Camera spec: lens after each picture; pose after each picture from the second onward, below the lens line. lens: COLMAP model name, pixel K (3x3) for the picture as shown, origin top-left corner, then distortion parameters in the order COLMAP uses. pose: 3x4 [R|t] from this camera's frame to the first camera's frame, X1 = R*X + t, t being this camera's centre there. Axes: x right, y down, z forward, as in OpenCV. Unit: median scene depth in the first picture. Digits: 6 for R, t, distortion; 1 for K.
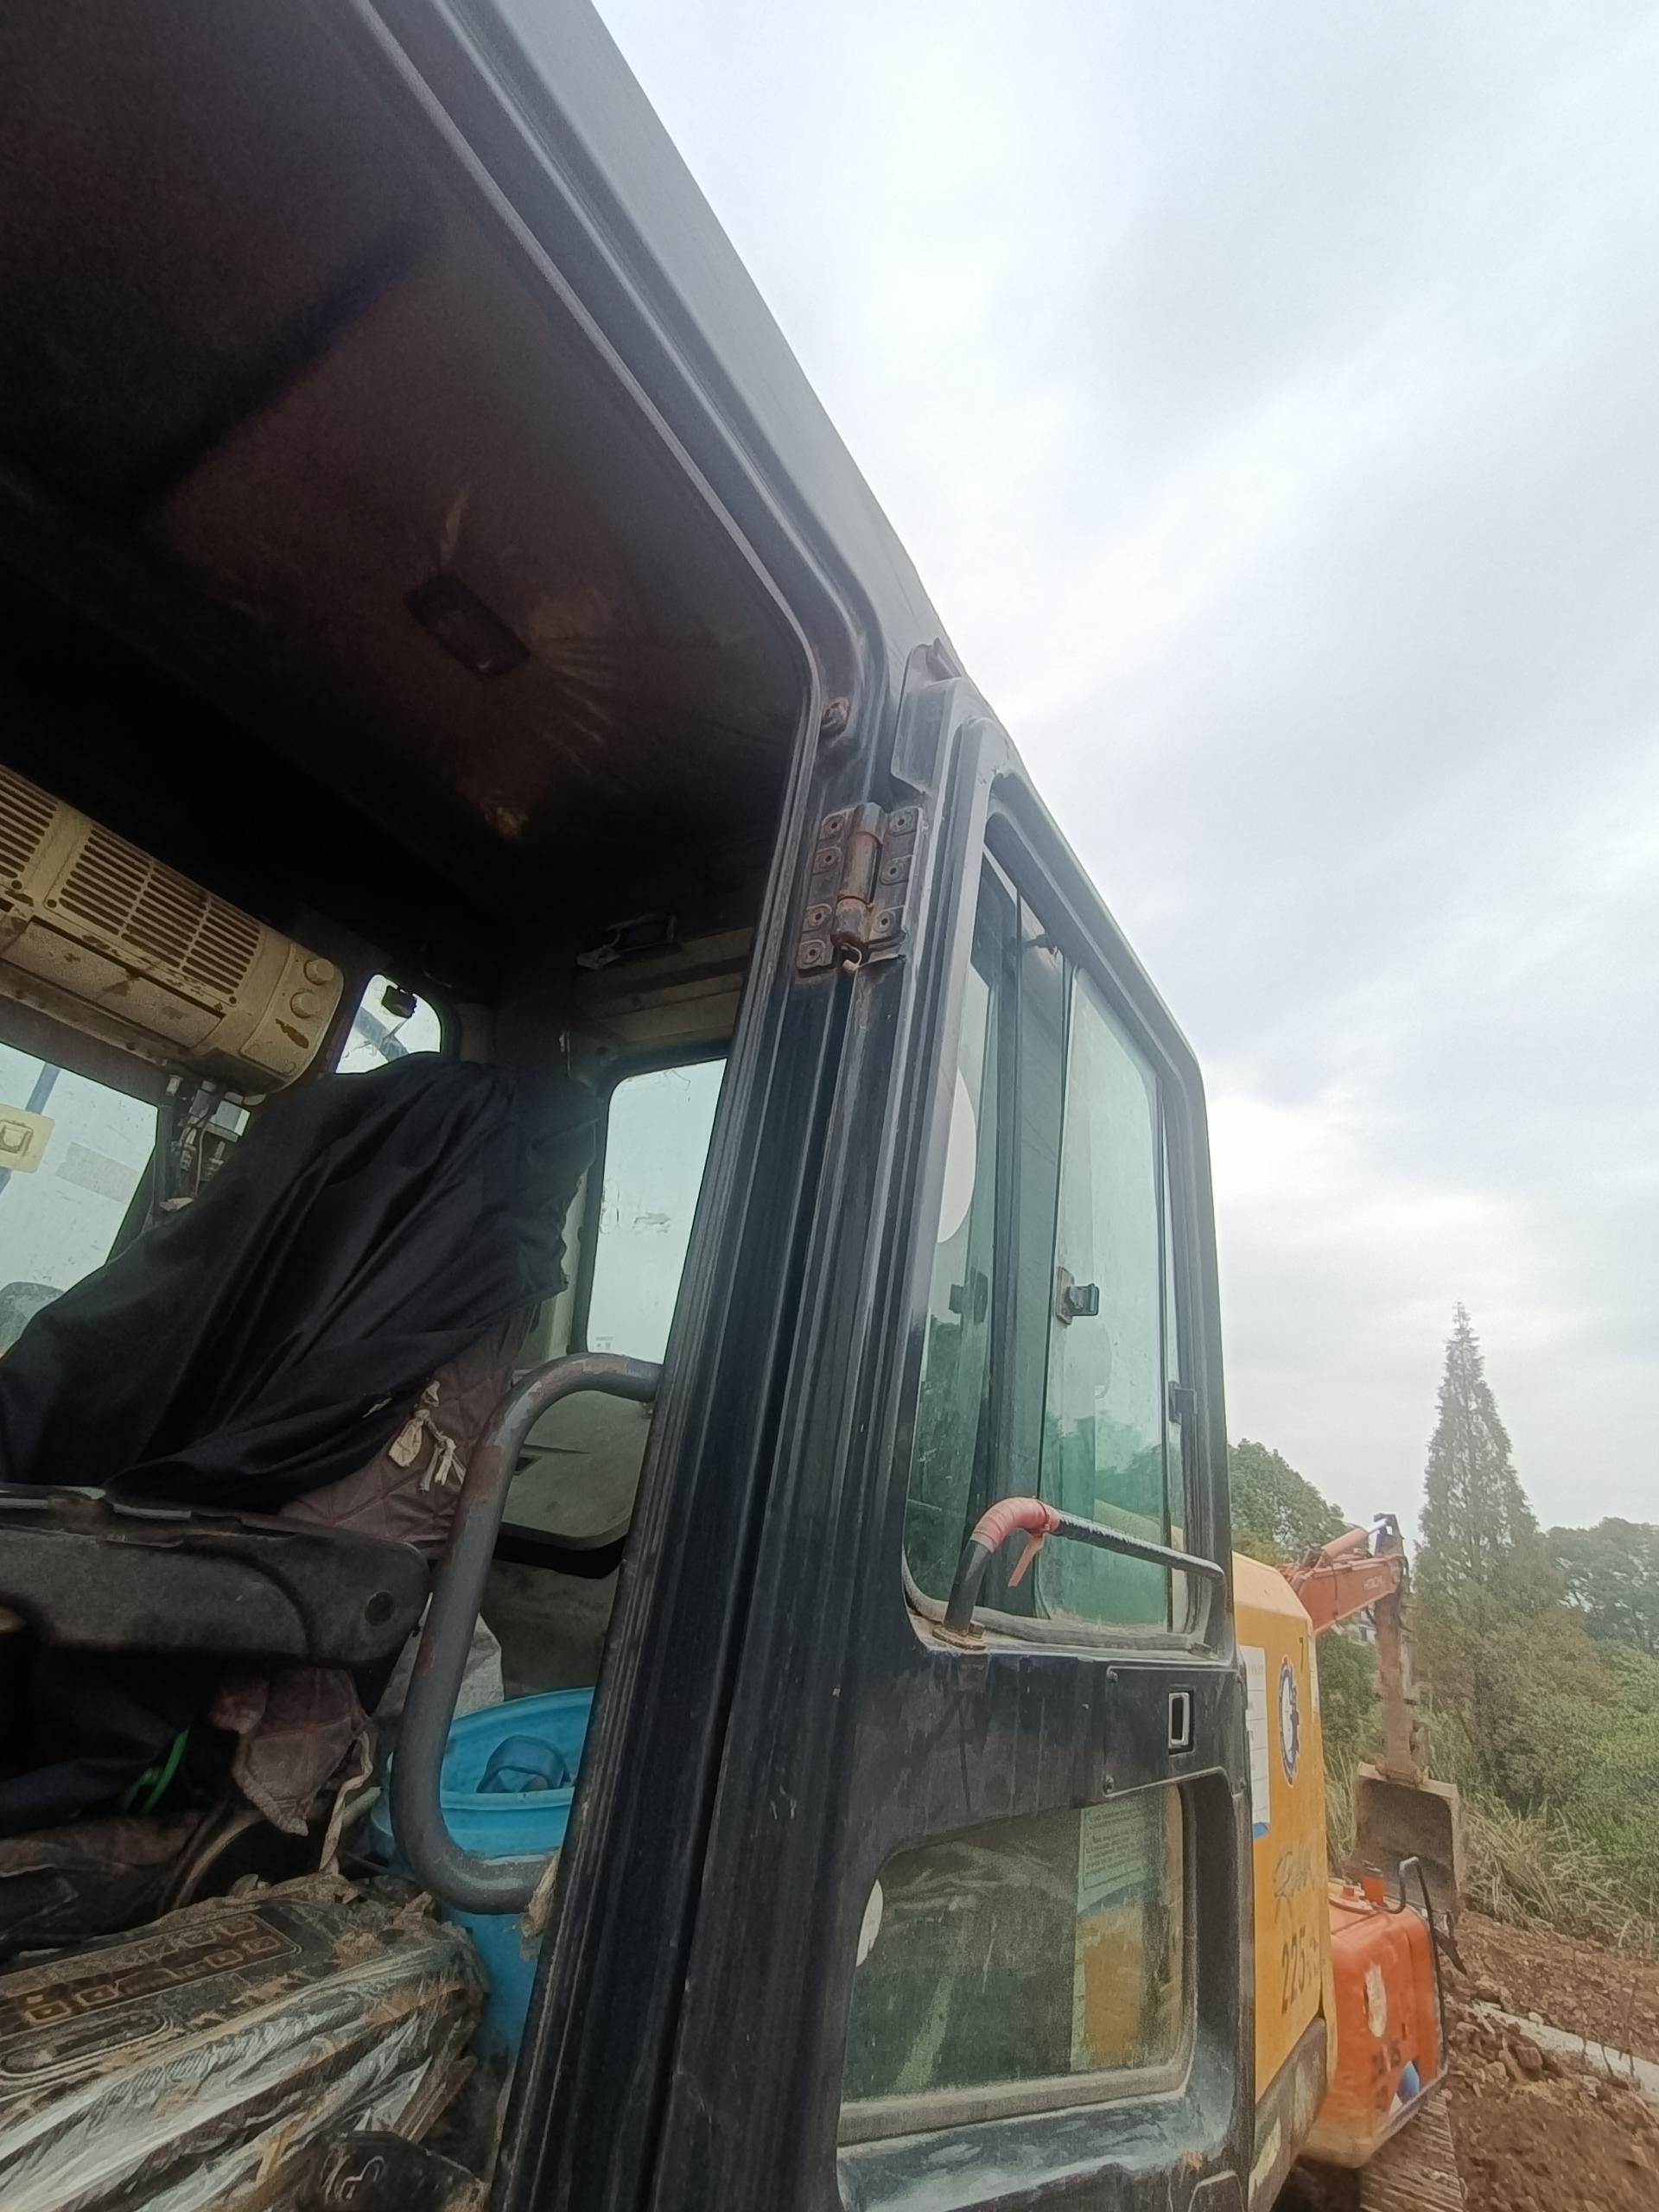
lens RADIAL K [[1004.3, 0, 821.5], [0, 1004.3, 1108.6], [0, 0, 1]] dist [0.005867, -0.001369]
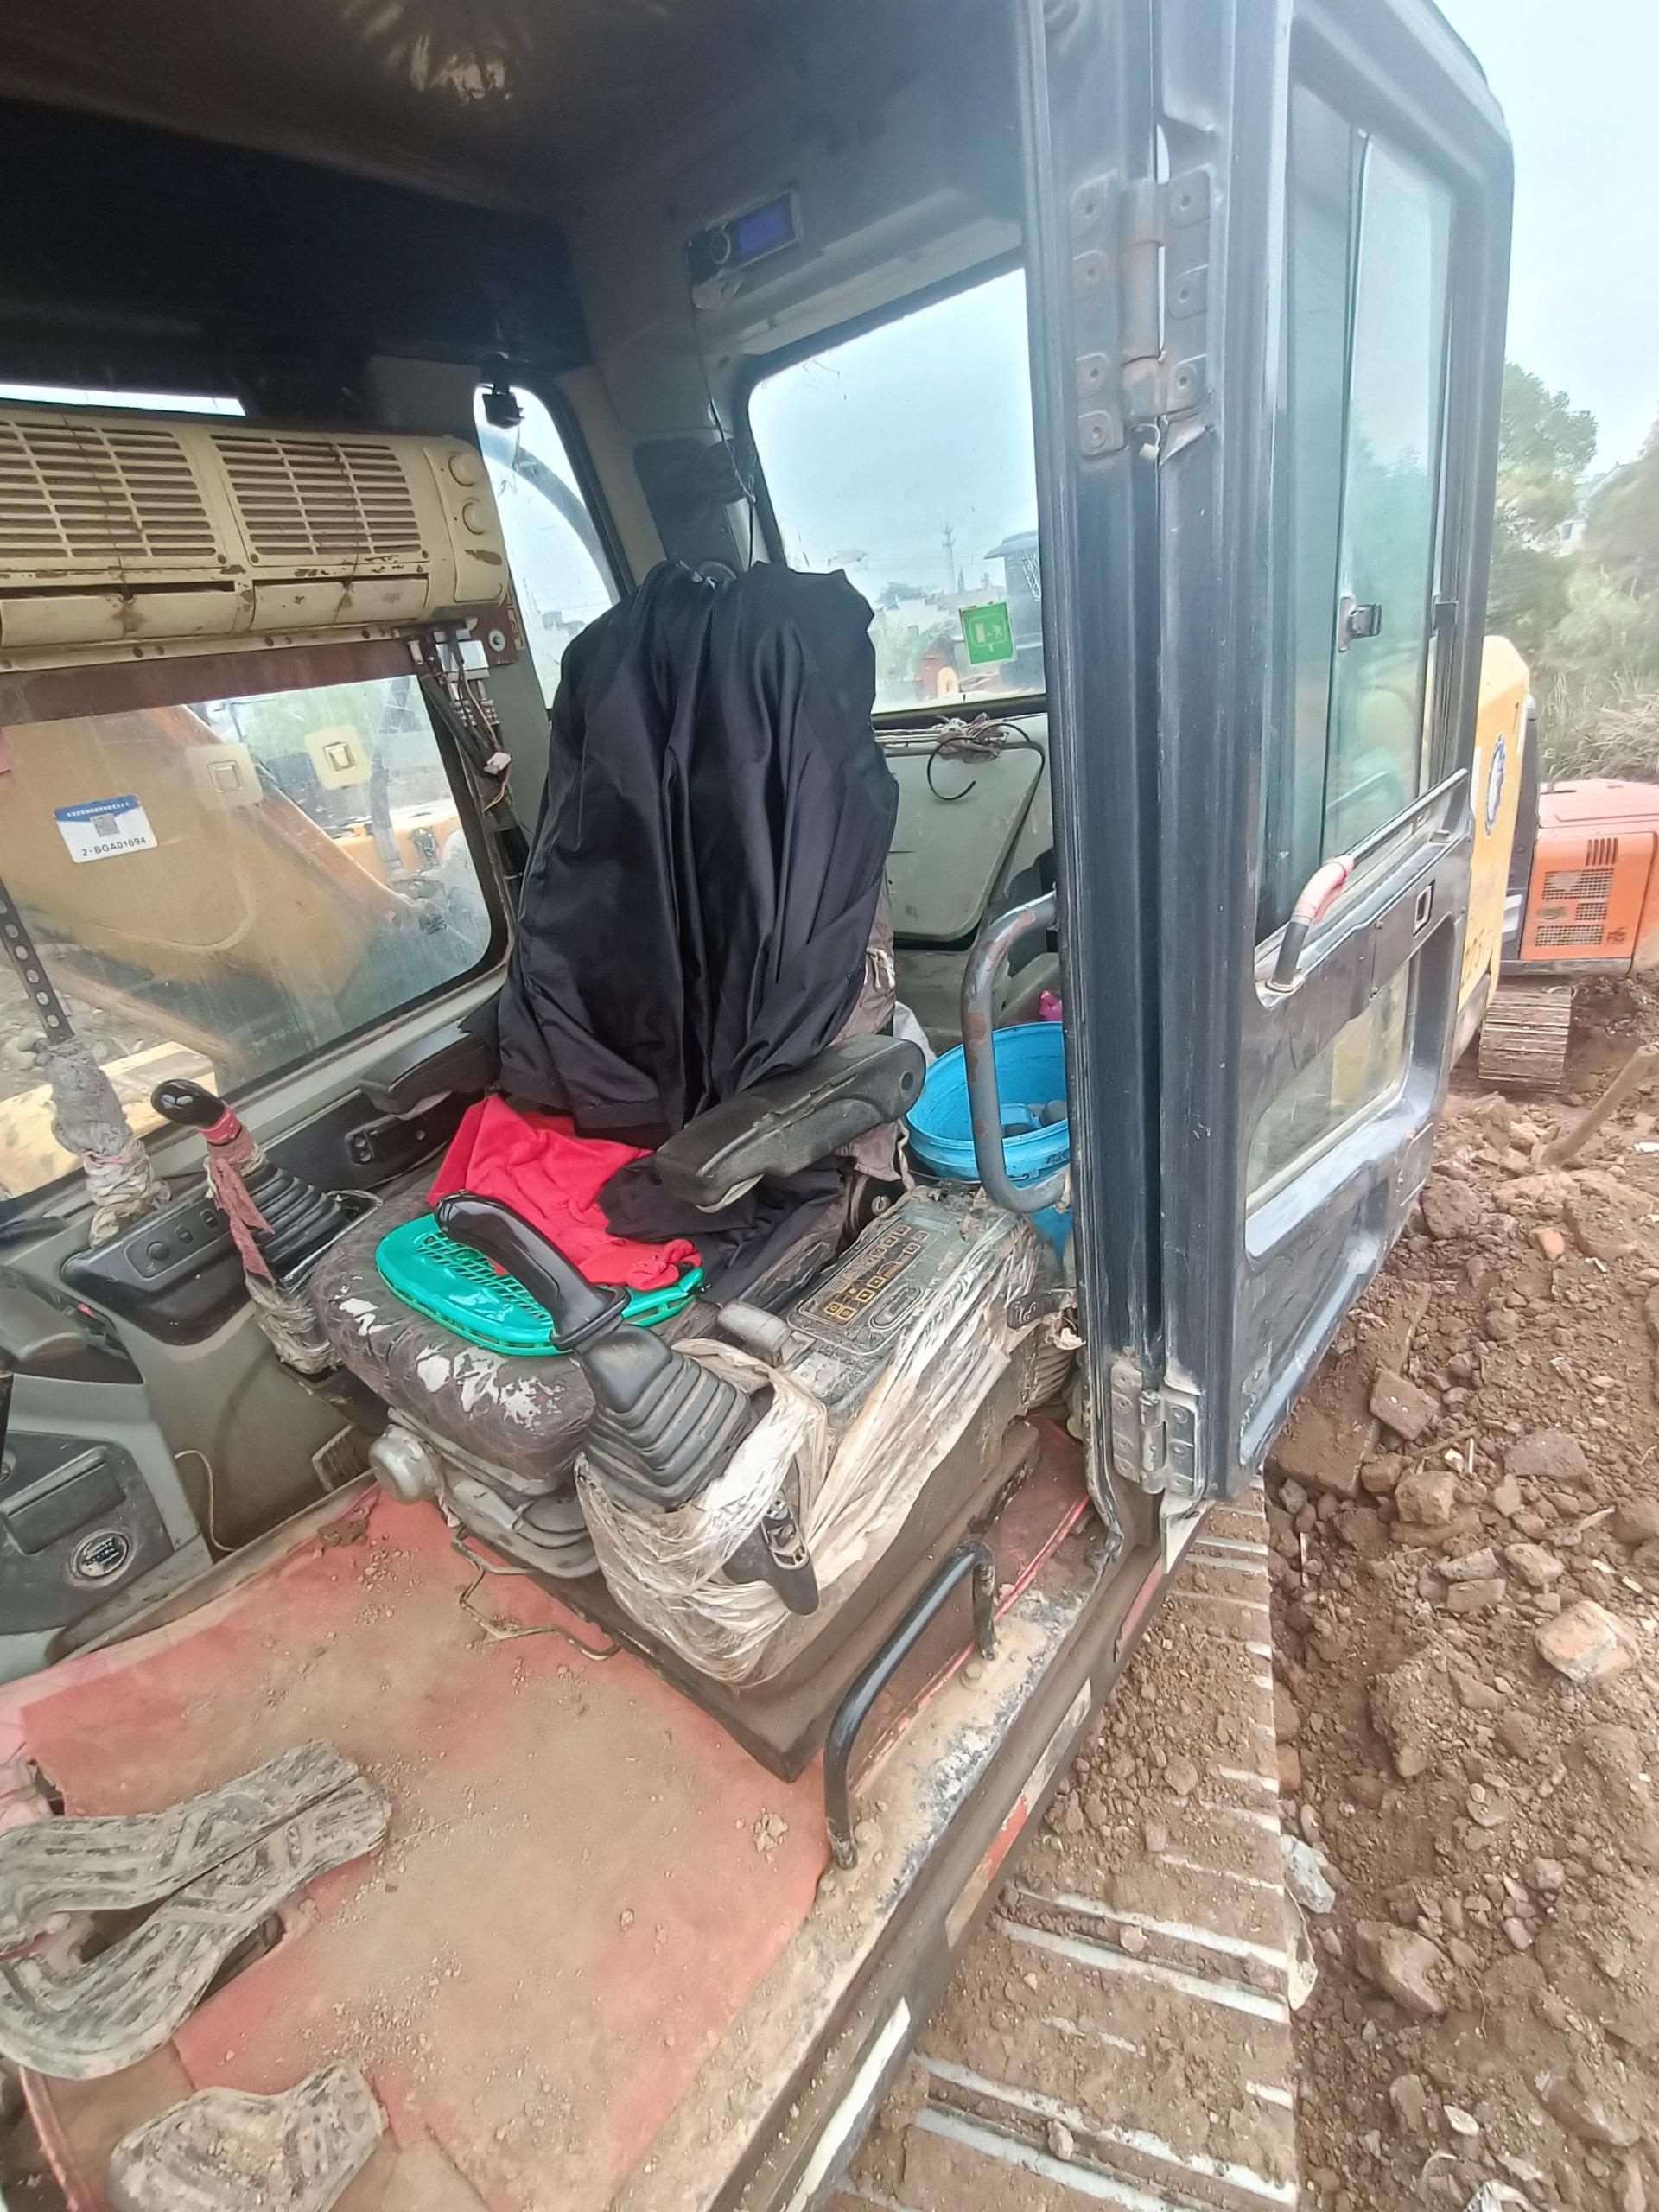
lens RADIAL K [[1004.3, 0, 829.5], [0, 1004.3, 1111.5], [0, 0, 1]] dist [0.005867, -0.001369]
pose [[0.949860, -0.211975, -0.229852, -0.118751], [0.312673, 0.641433, 0.700571, -0.351812], [-0.001069, -0.737313, 0.675550, -0.051374]]
